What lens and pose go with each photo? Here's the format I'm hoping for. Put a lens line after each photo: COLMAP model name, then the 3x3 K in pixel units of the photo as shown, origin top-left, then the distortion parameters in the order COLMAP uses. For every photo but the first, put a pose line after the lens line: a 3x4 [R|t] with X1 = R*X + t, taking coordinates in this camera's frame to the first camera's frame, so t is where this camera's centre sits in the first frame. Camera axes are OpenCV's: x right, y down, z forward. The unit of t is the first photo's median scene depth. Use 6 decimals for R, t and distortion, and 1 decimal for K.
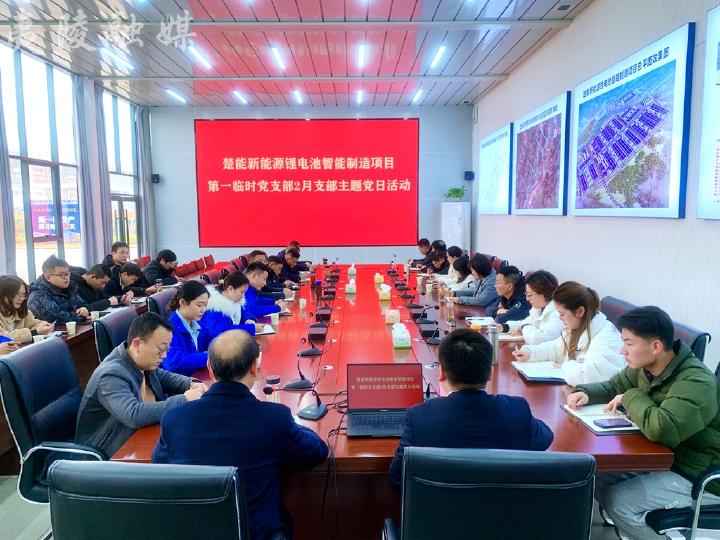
lens RADIAL K [[568.9, 0, 360.0], [0, 568.9, 270.0], [0, 0, 1]] dist [0.054710, -0.003960]
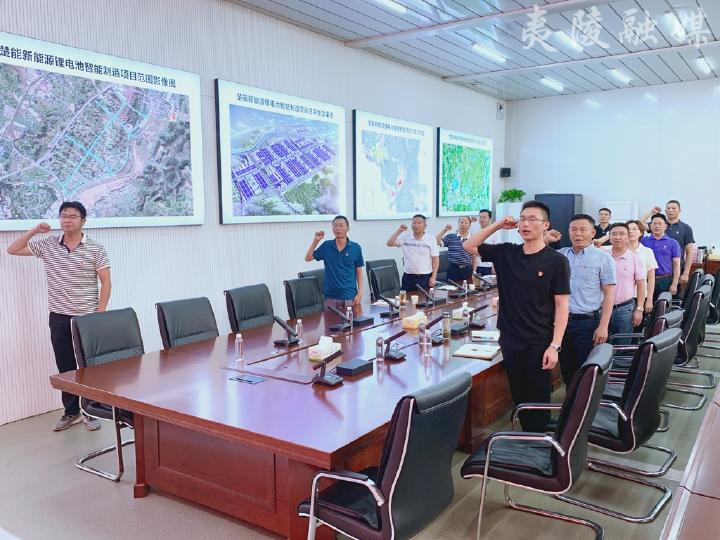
lens RADIAL K [[624.4, 0, 360.0], [0, 624.4, 270.0], [0, 0, 1]] dist [0.089388, 0.000402]
pose [[-0.818809, -0.040103, 0.572663, -0.318842], [0.075665, 0.981315, 0.176908, -0.158188], [-0.569057, 0.188185, -0.800475, 1.458284]]
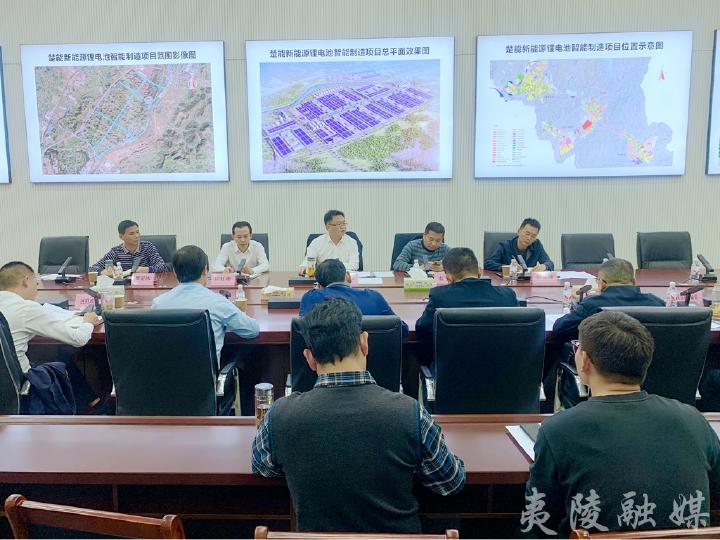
lens RADIAL K [[568.9, 0, 360.0], [0, 568.9, 270.0], [0, 0, 1]] dist [0.054710, -0.003960]
pose [[0.045360, -0.094937, 0.994449, -0.491823], [0.113782, 0.989487, 0.089273, -0.012000], [-0.992470, 0.109101, 0.055685, 0.687564]]
